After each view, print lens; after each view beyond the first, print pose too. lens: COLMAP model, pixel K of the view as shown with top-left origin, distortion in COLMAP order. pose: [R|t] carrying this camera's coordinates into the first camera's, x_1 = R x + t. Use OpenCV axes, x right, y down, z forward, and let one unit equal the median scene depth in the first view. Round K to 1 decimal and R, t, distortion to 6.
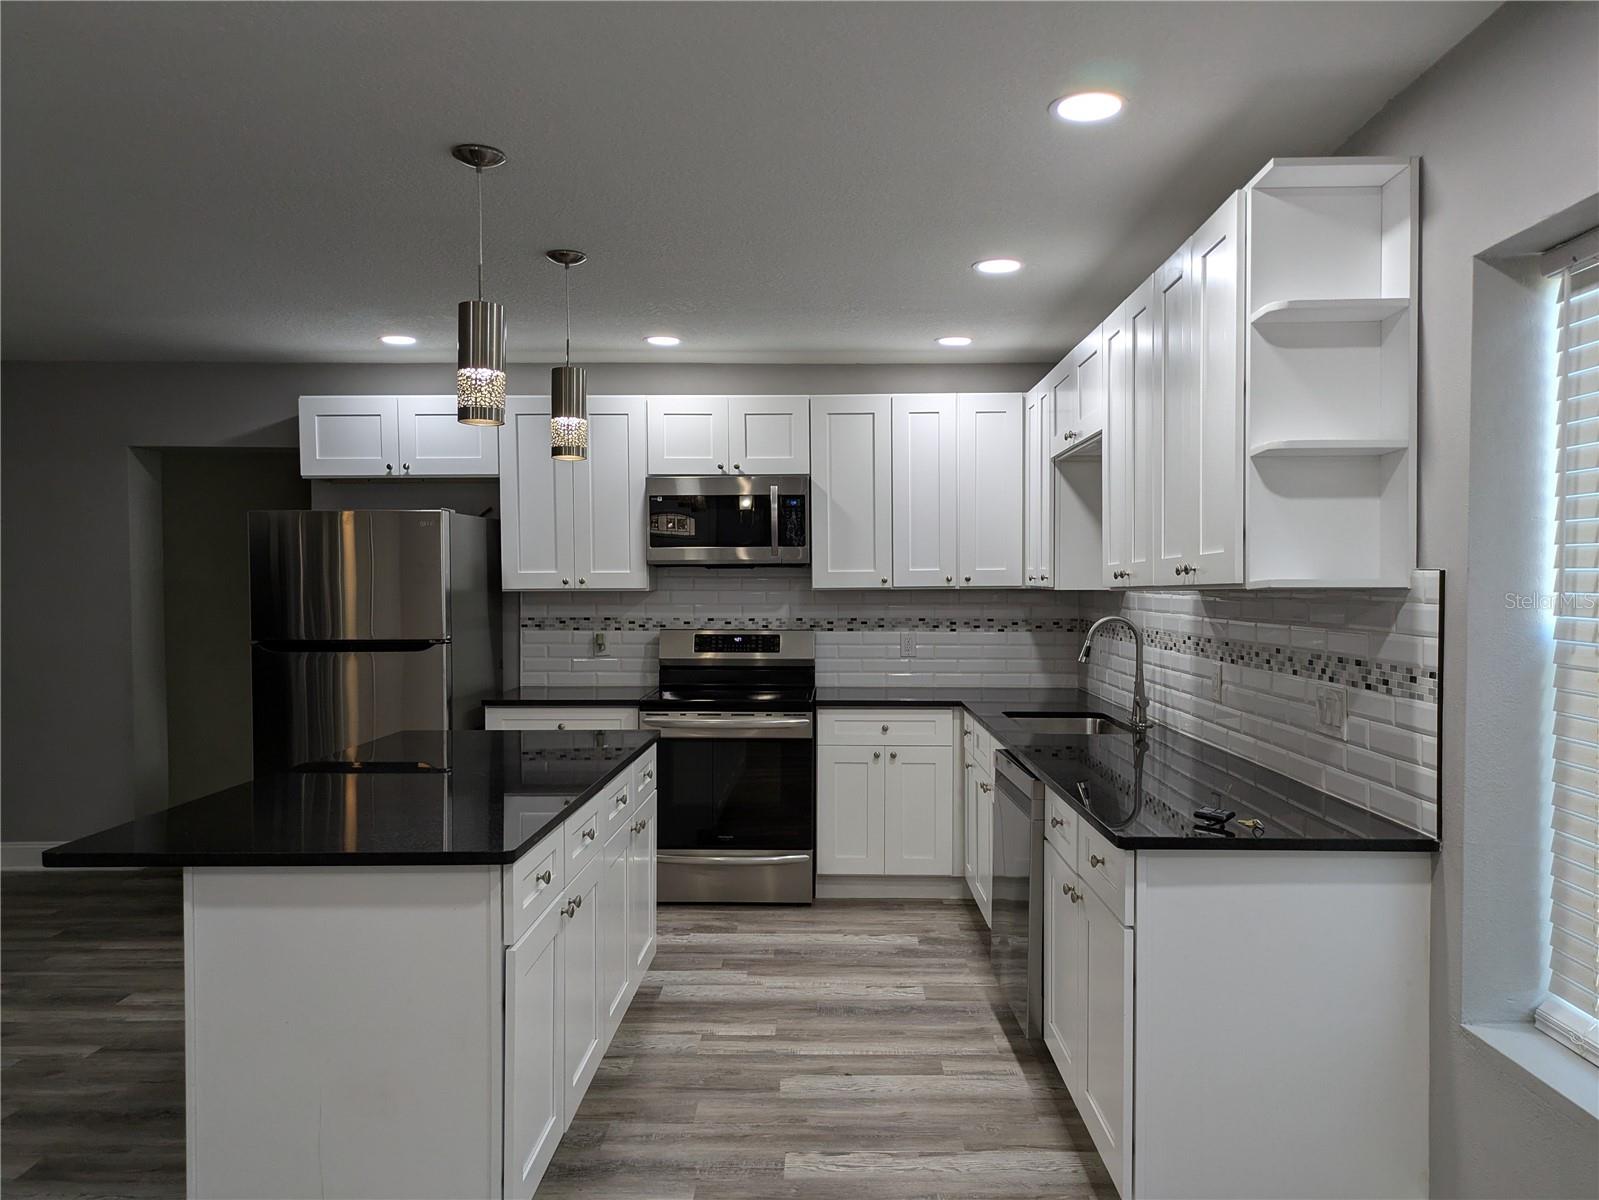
lens RADIAL K [[1182.0, 0, 823.8], [0, 1182.0, 616.3], [0, 0, 1]] dist [0.050004, -0.052461]
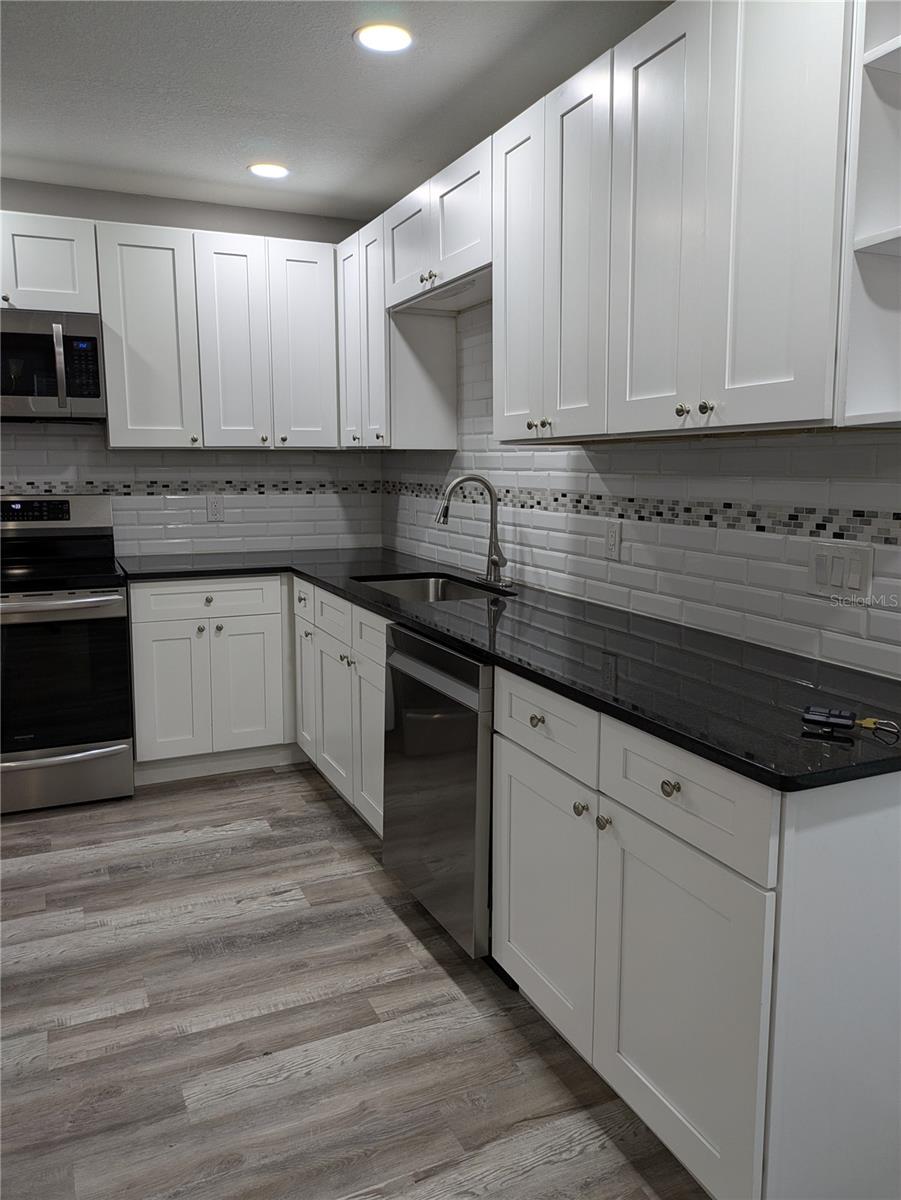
lens RADIAL K [[887.1, 0, 456.9], [0, 887.1, 581.5], [0, 0, 1]] dist [0.050004, -0.052461]
pose [[0.905337, -0.055020, 0.421116, -0.077867], [0.009589, 0.993968, 0.109250, 0.007436], [-0.424586, -0.094870, 0.900403, 0.345633]]
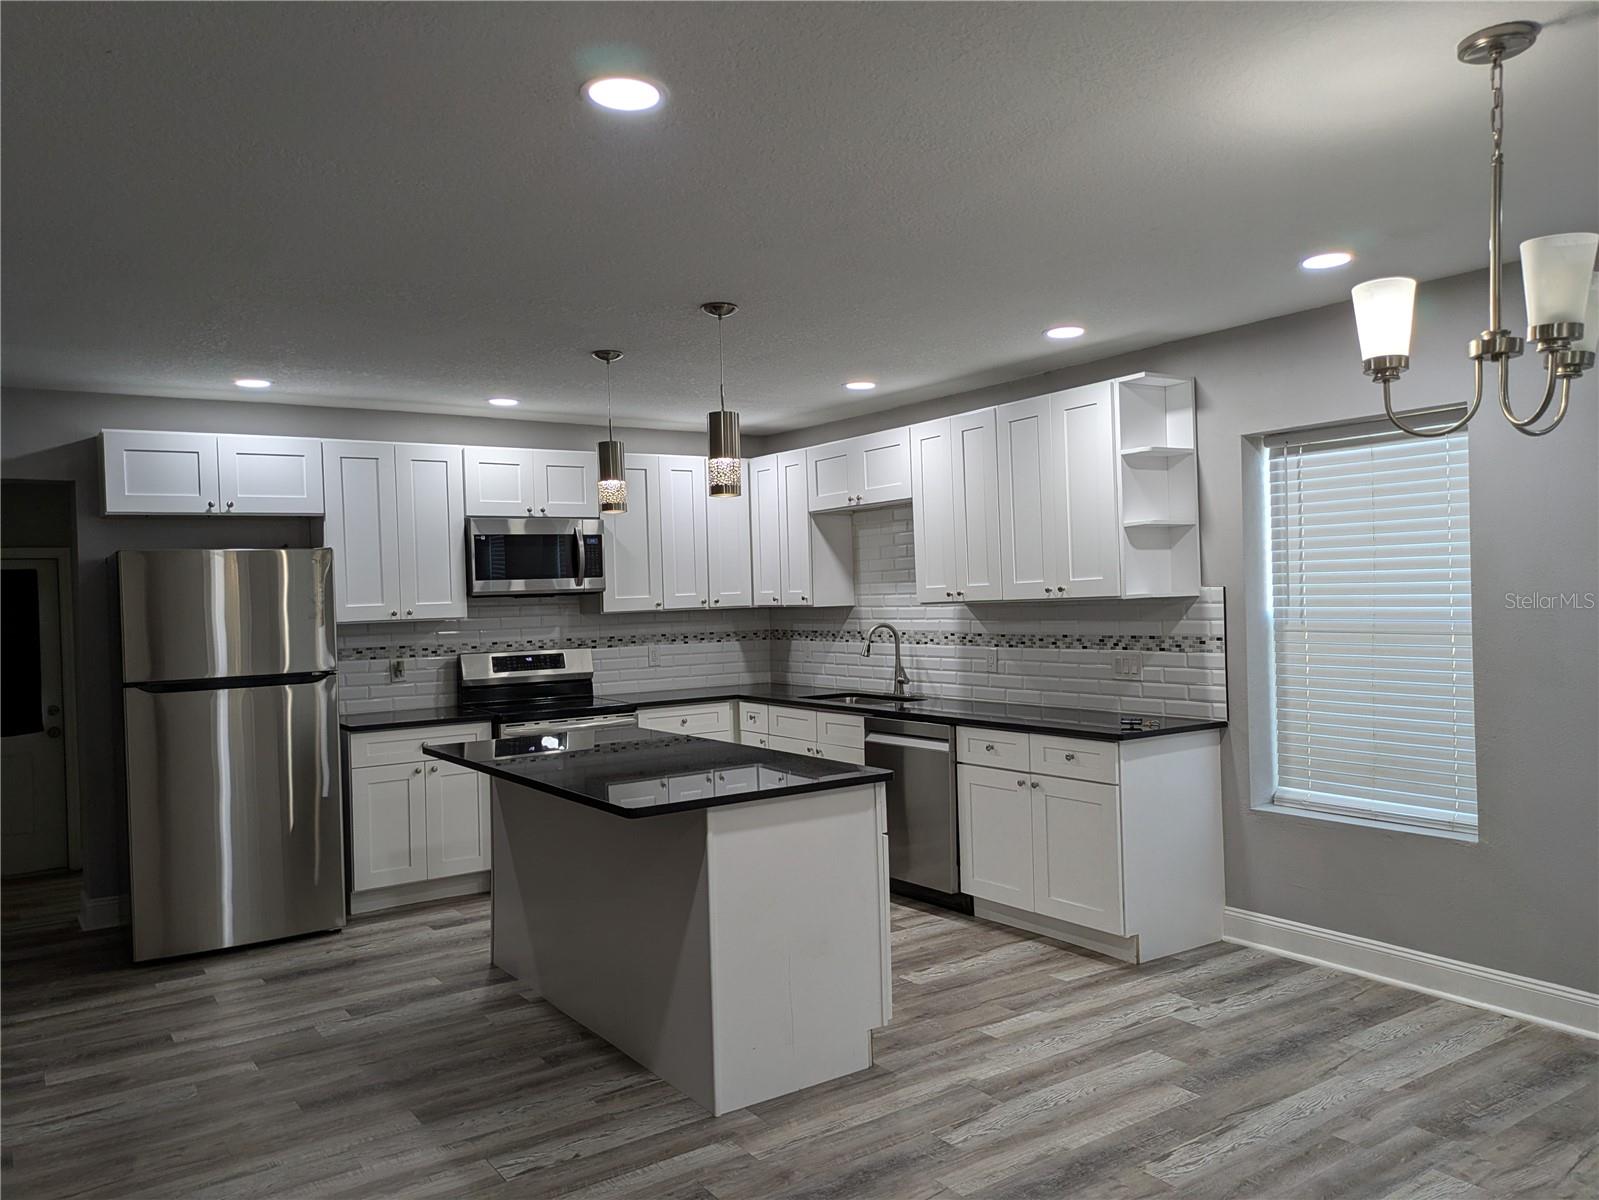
lens RADIAL K [[1182.0, 0, 804.2], [0, 1182.0, 606.9], [0, 0, 1]] dist [0.050004, -0.052461]
pose [[0.819424, -0.028487, 0.572480, -0.670556], [0.044315, 0.998923, -0.013724, -0.004597], [-0.571473, 0.036615, 0.819804, -0.133286]]
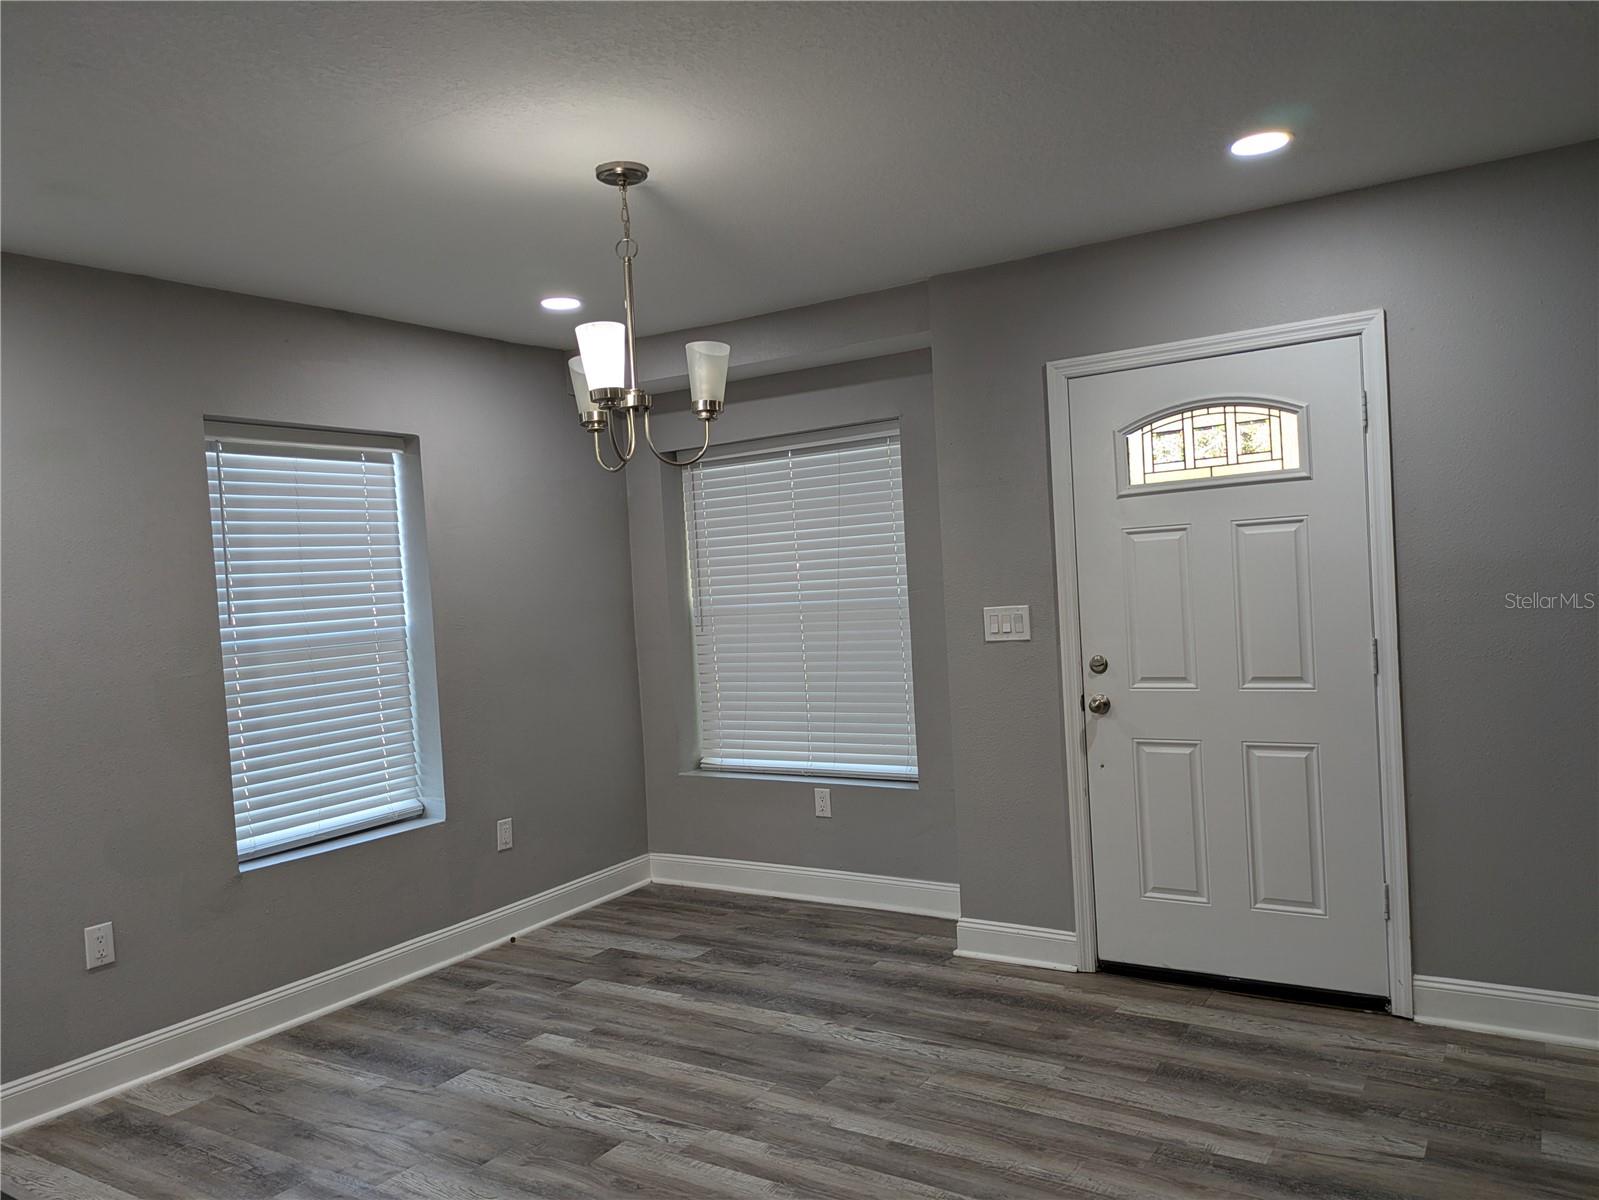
lens RADIAL K [[1182.0, 0, 814.2], [0, 1182.0, 617.0], [0, 0, 1]] dist [0.050004, -0.052461]
pose [[-0.847061, 0.034773, 0.530358, -0.572425], [0.077031, 0.995354, 0.057769, -0.016136], [-0.525885, 0.089788, -0.845803, 0.641011]]
